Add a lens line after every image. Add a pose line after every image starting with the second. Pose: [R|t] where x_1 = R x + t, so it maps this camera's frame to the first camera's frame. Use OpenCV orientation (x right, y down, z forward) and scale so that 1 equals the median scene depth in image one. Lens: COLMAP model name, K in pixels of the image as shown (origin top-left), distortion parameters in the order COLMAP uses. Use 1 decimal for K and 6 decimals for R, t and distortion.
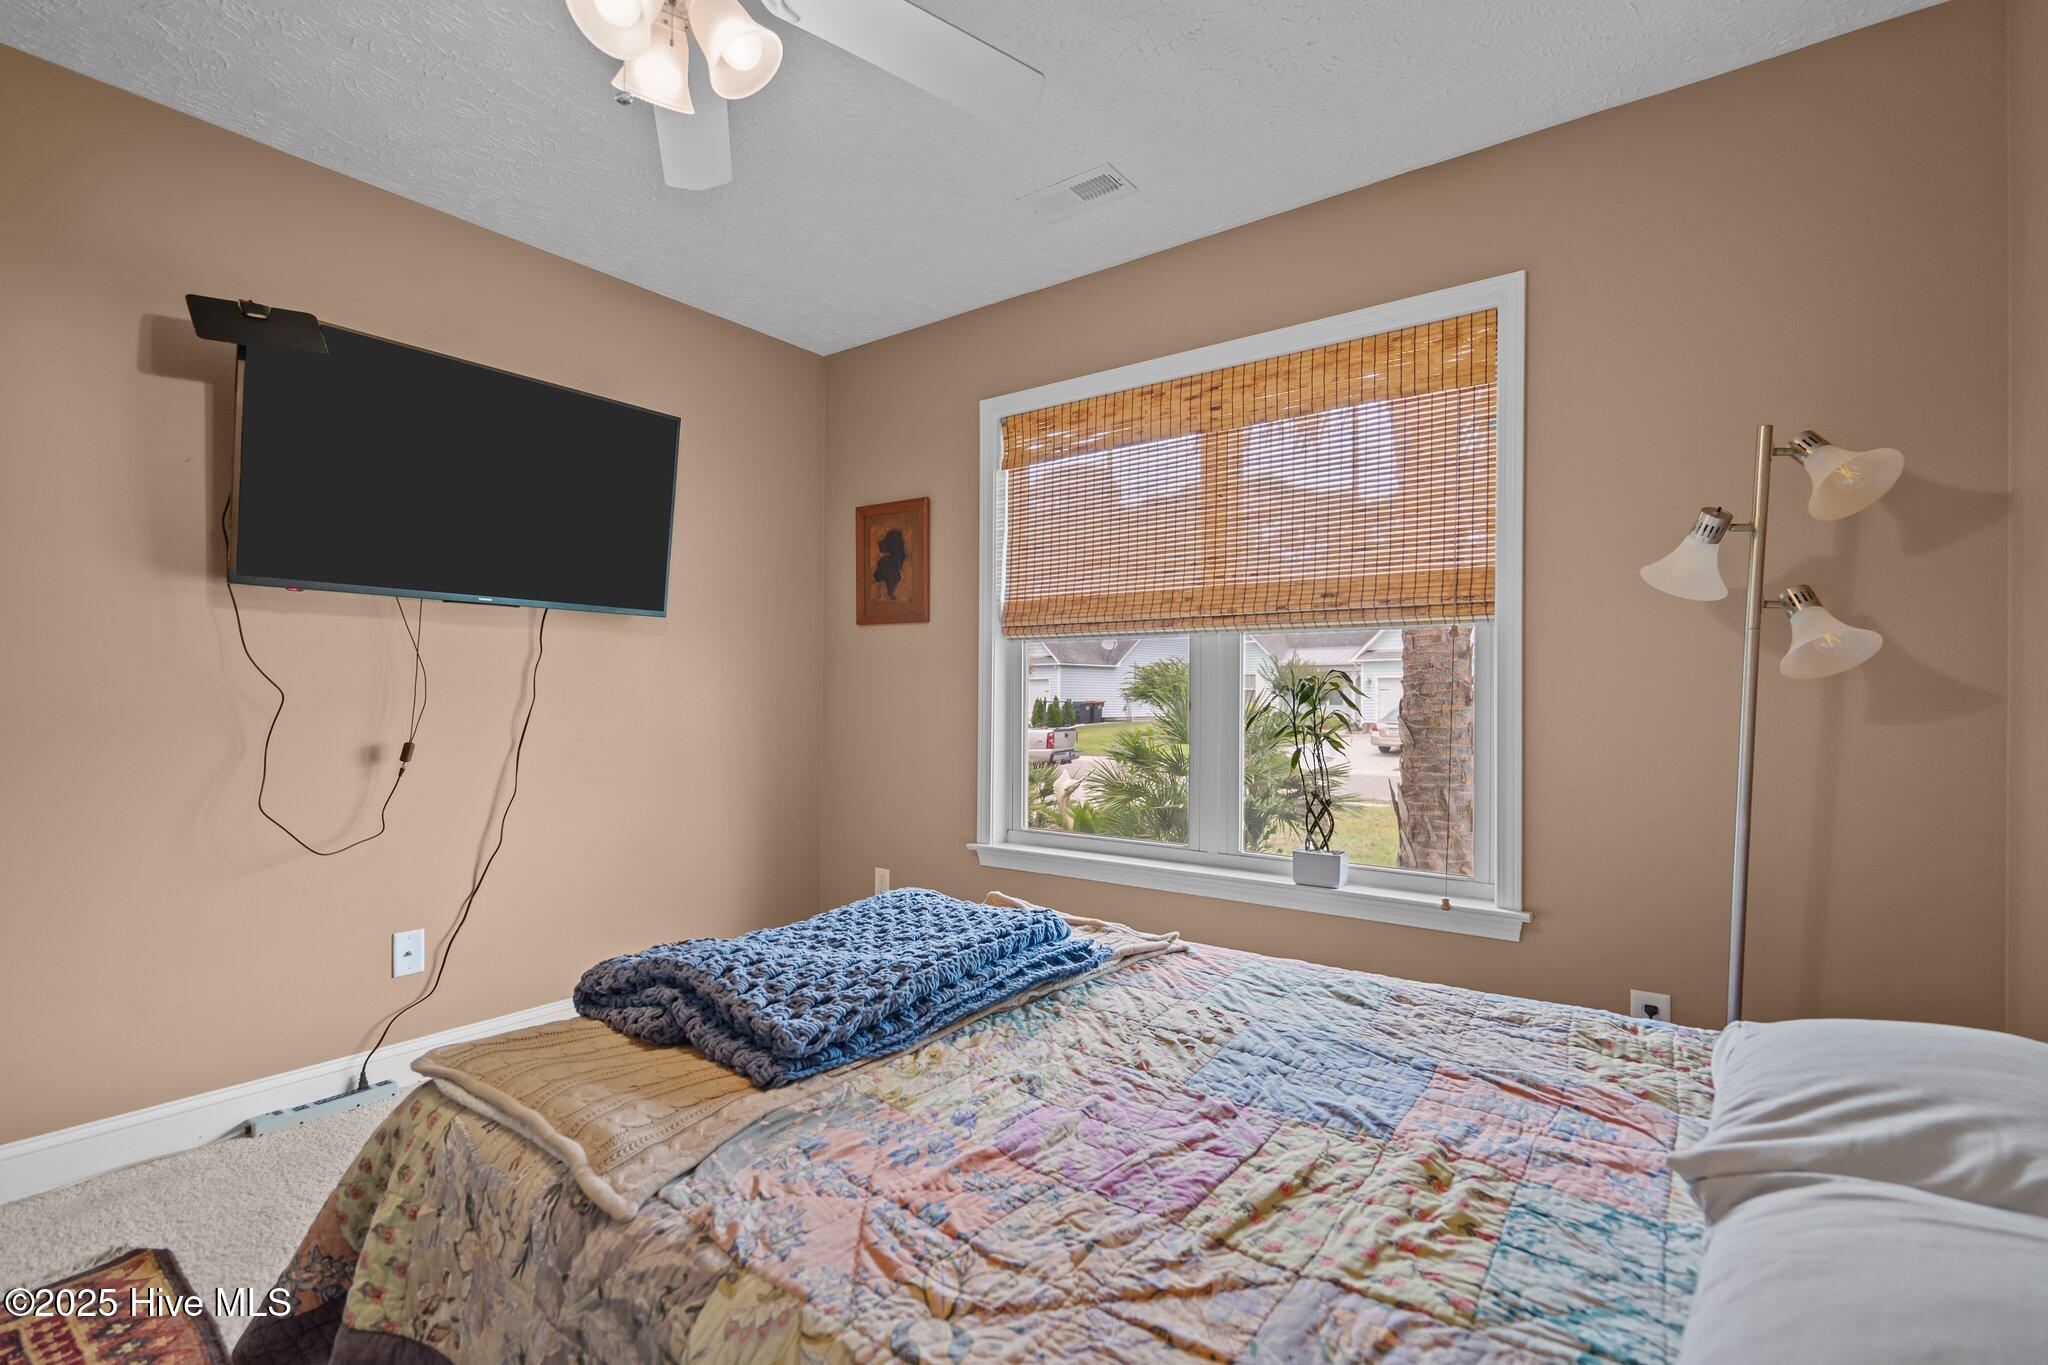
lens RADIAL K [[930.0, 0, 1027.2], [0, 930.0, 699.4], [0, 0, 1]] dist [-0.003587, -0.000095]
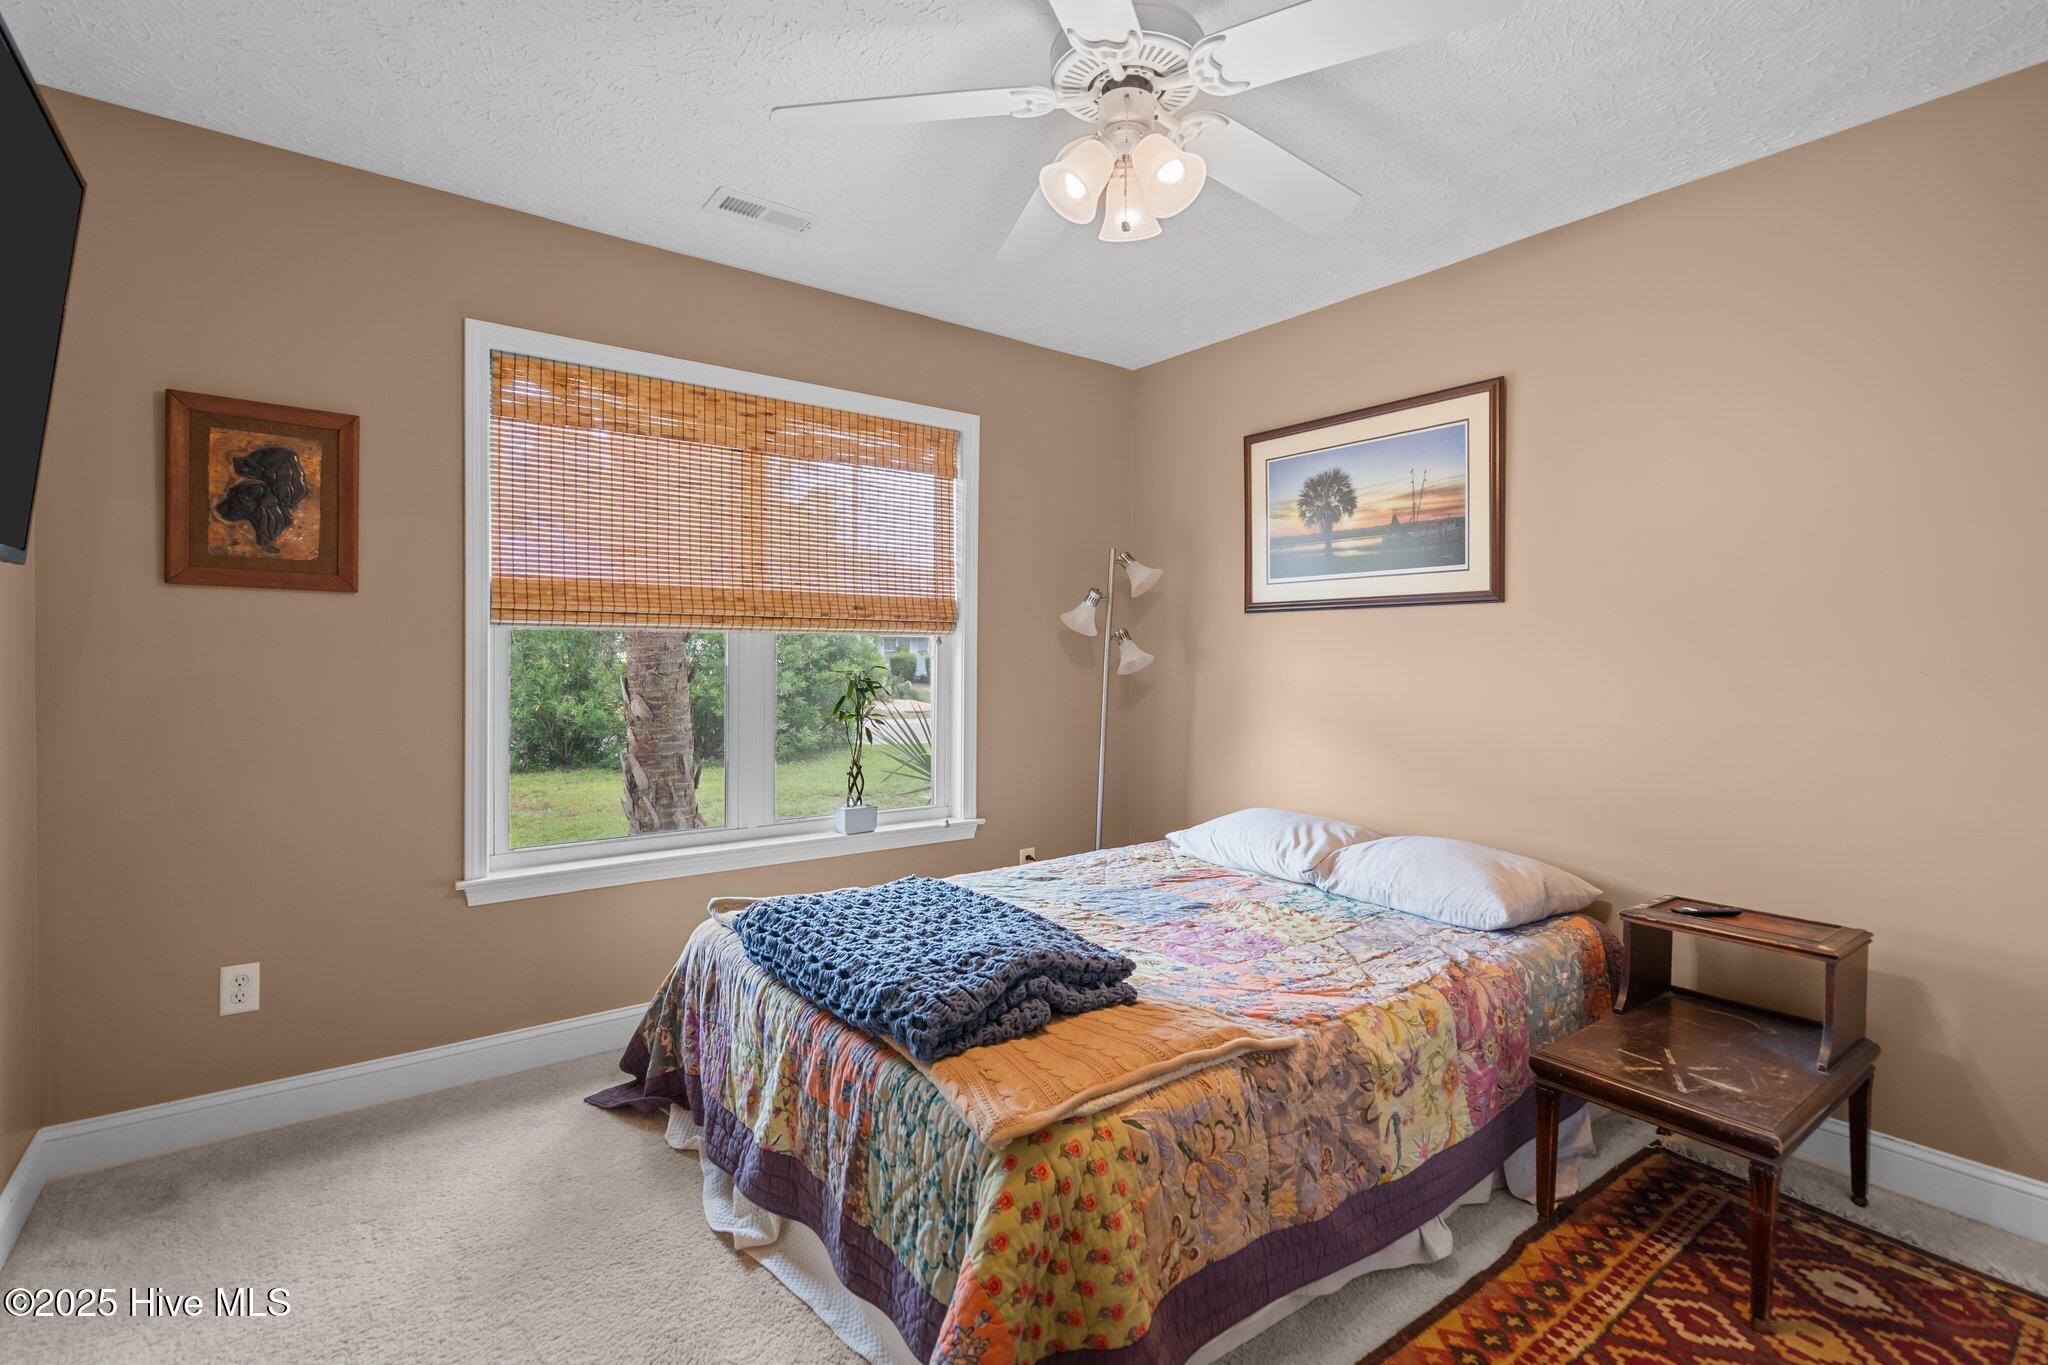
lens RADIAL K [[935.8, 0, 1031.5], [0, 935.8, 677.0], [0, 0, 1]] dist [-0.006324, 0.001023]
pose [[0.279761, -0.024322, 0.959761, -0.790962], [-0.001046, 0.999671, 0.025638, -0.045734], [-0.960069, -0.008177, 0.279644, 0.370768]]
